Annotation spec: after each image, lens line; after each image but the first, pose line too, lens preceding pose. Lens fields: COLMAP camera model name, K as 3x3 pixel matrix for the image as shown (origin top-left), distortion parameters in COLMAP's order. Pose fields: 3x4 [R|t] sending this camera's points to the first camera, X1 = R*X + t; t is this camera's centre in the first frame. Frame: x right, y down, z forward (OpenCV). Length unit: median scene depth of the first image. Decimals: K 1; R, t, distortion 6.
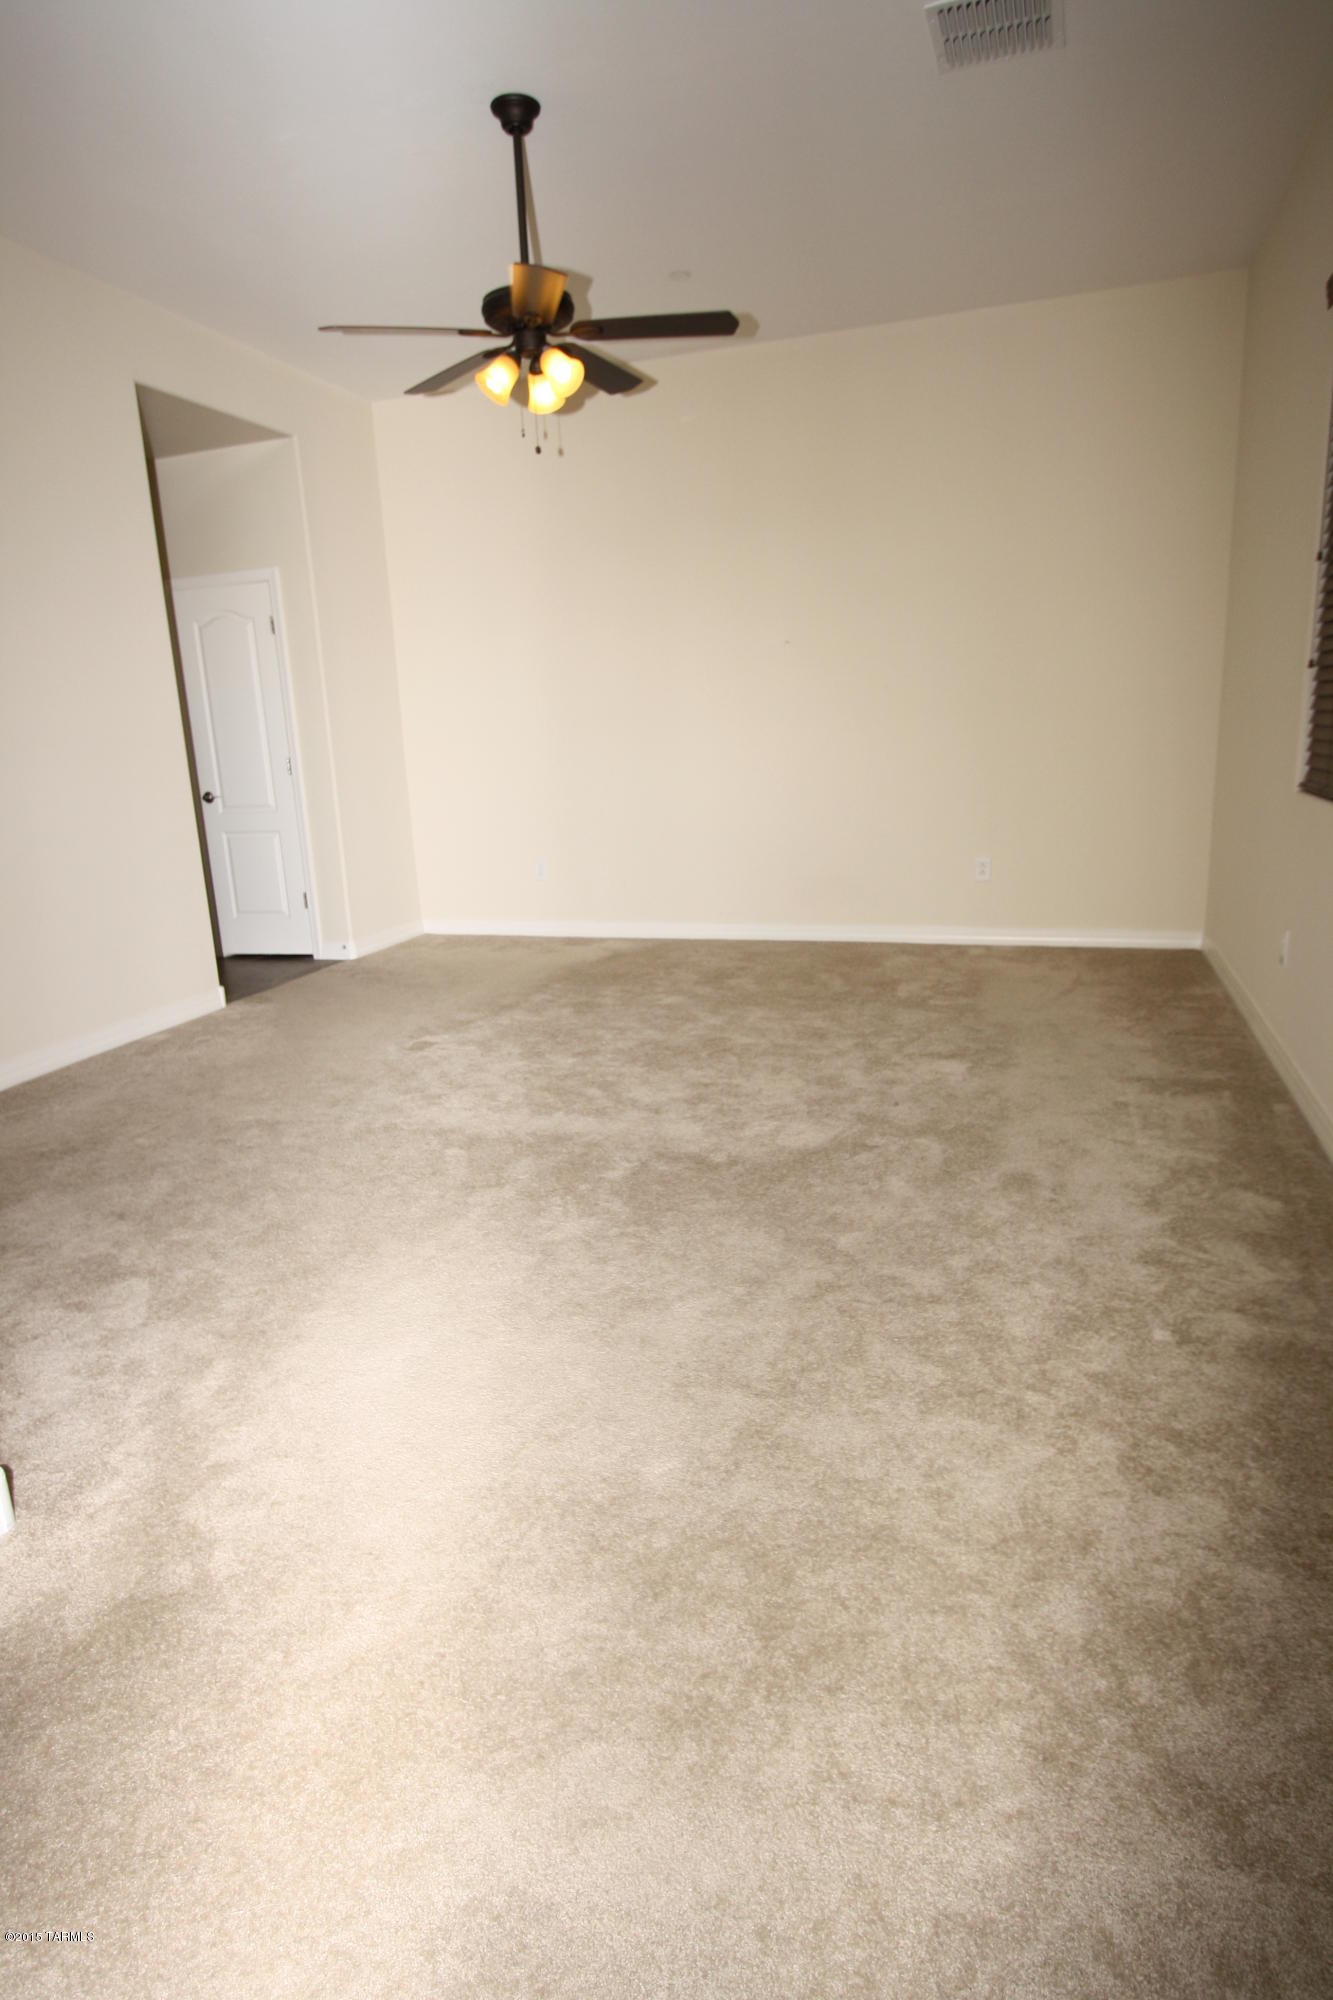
lens RADIAL K [[1125.3, 0, 666.5], [0, 1125.3, 1000.0], [0, 0, 1]] dist [-0.024069, 0.014782]
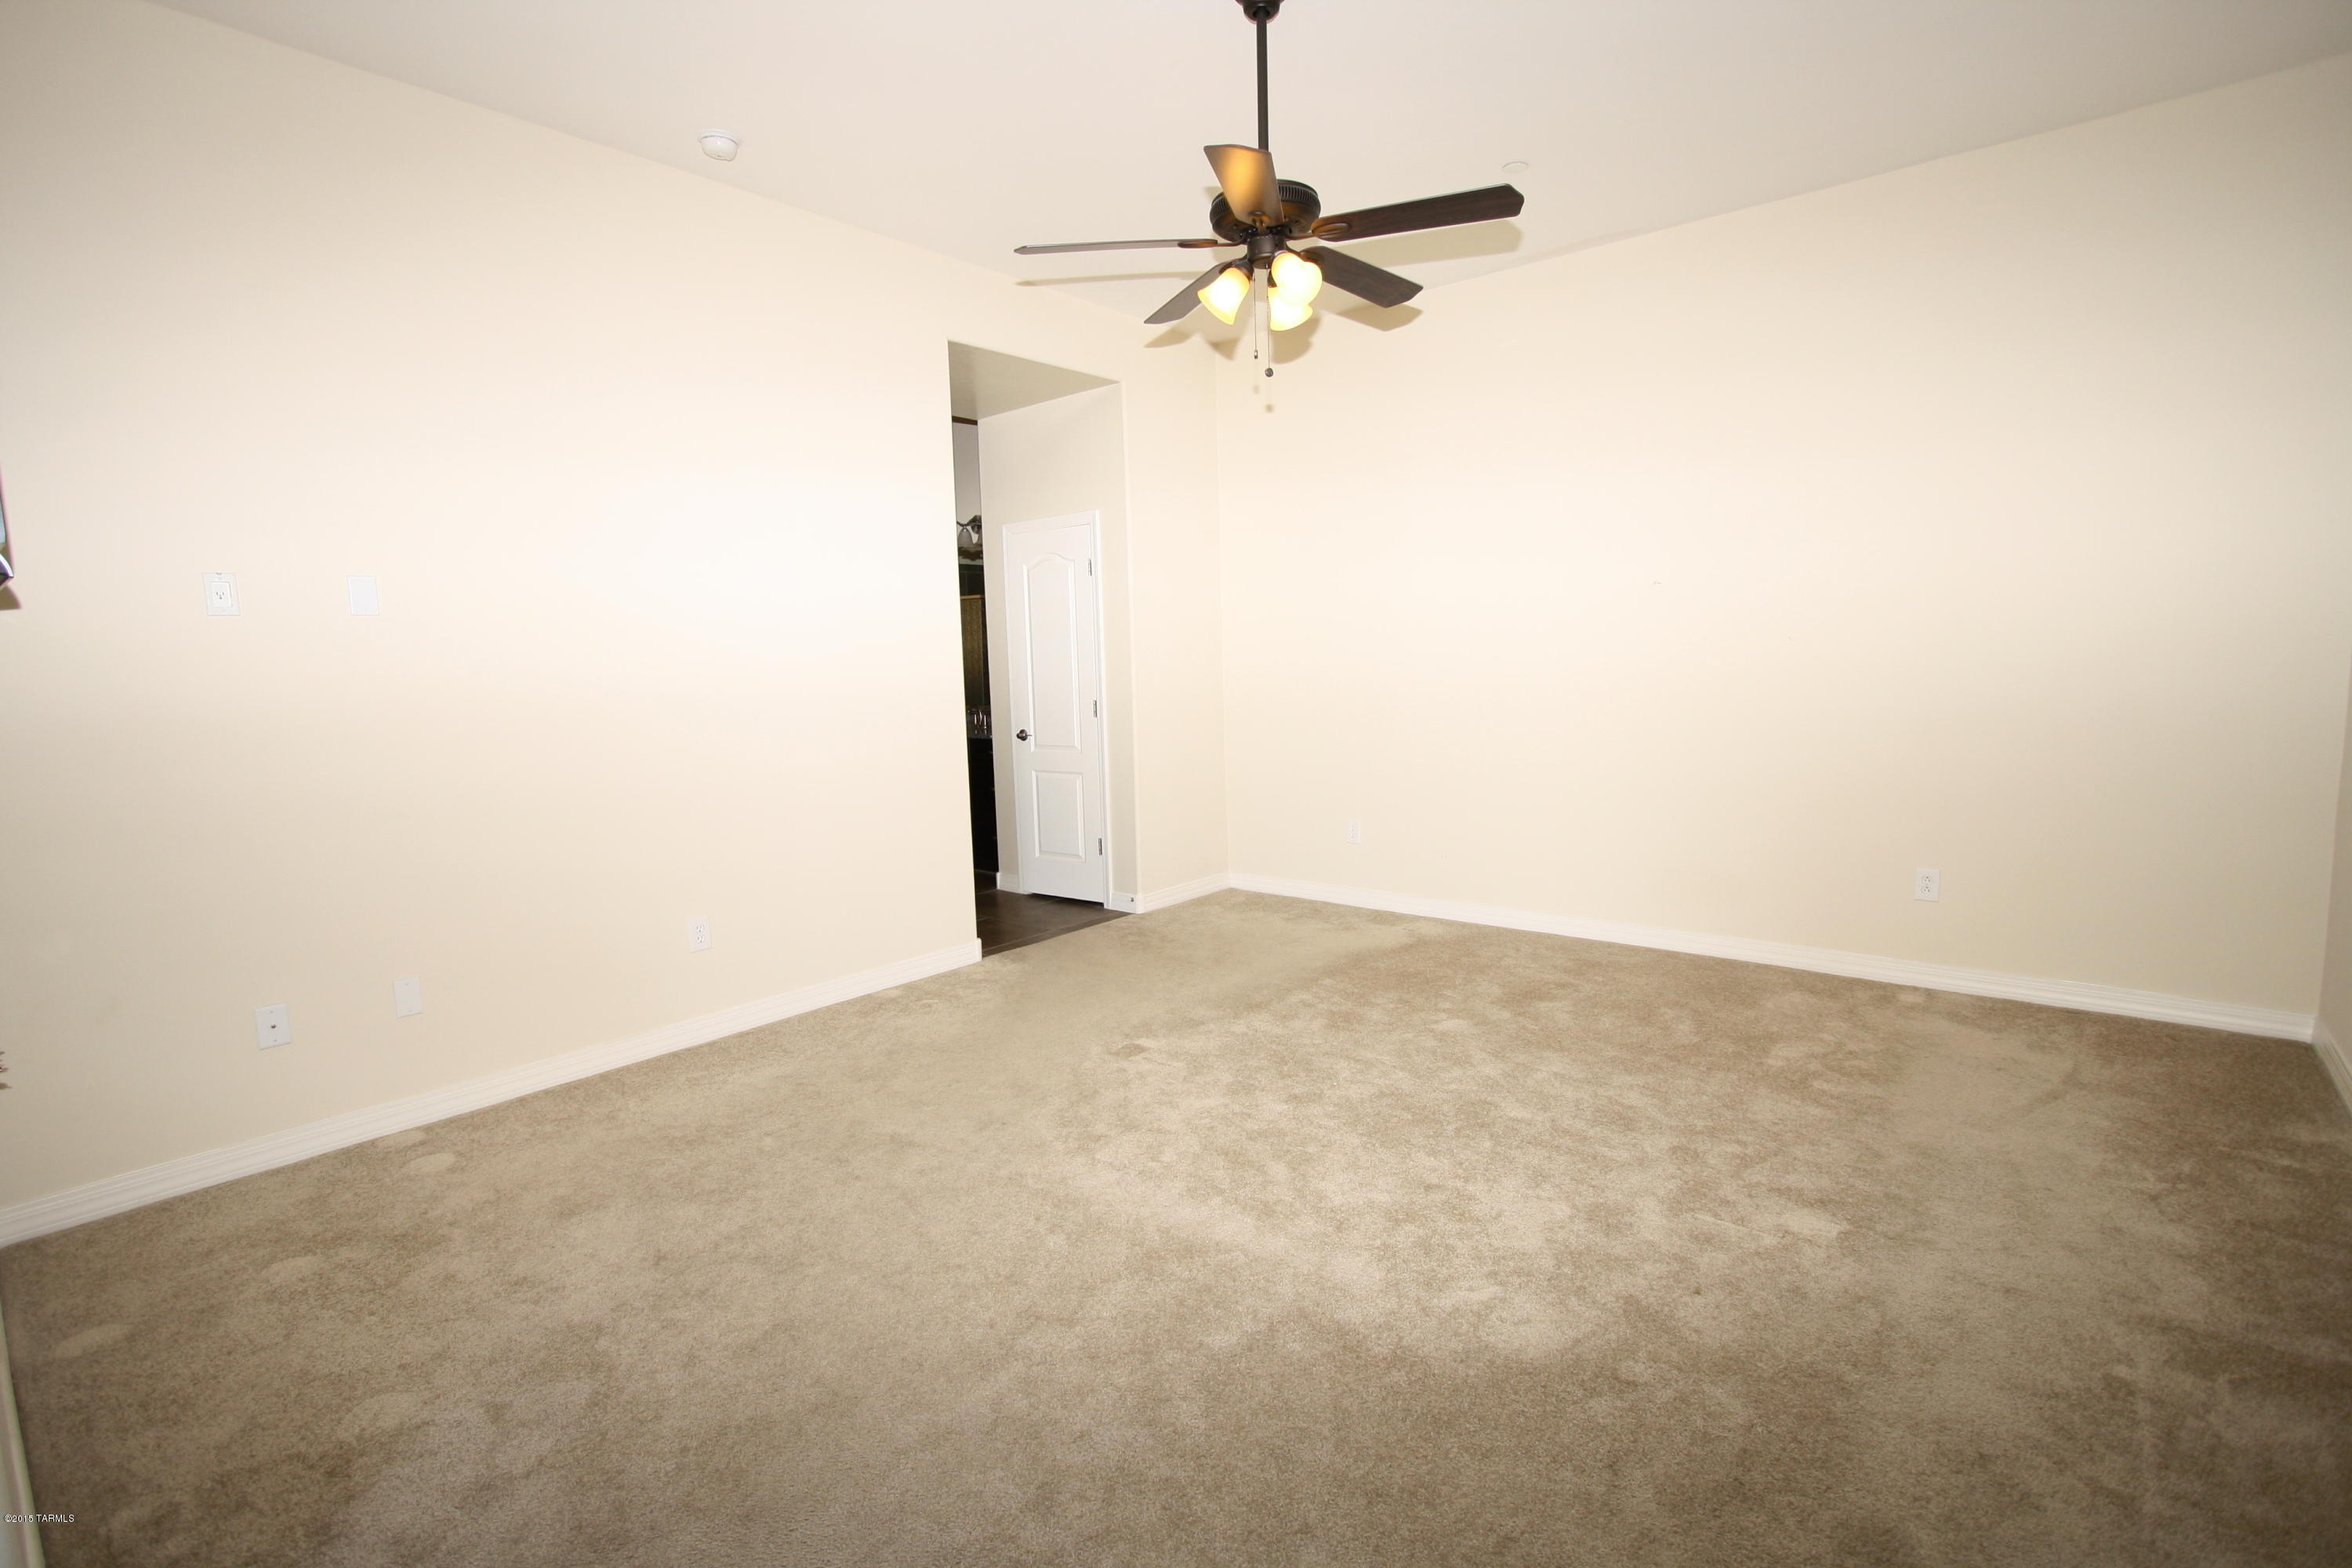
lens RADIAL K [[1117.9, 0, 1175.6], [0, 1117.9, 777.1], [0, 0, 1]] dist [-0.001175, -0.000599]
pose [[0.934657, 0.058937, -0.350633, 0.102486], [-0.102147, 0.989102, -0.106031, -0.080487], [0.340563, 0.134919, 0.930491, 0.197689]]
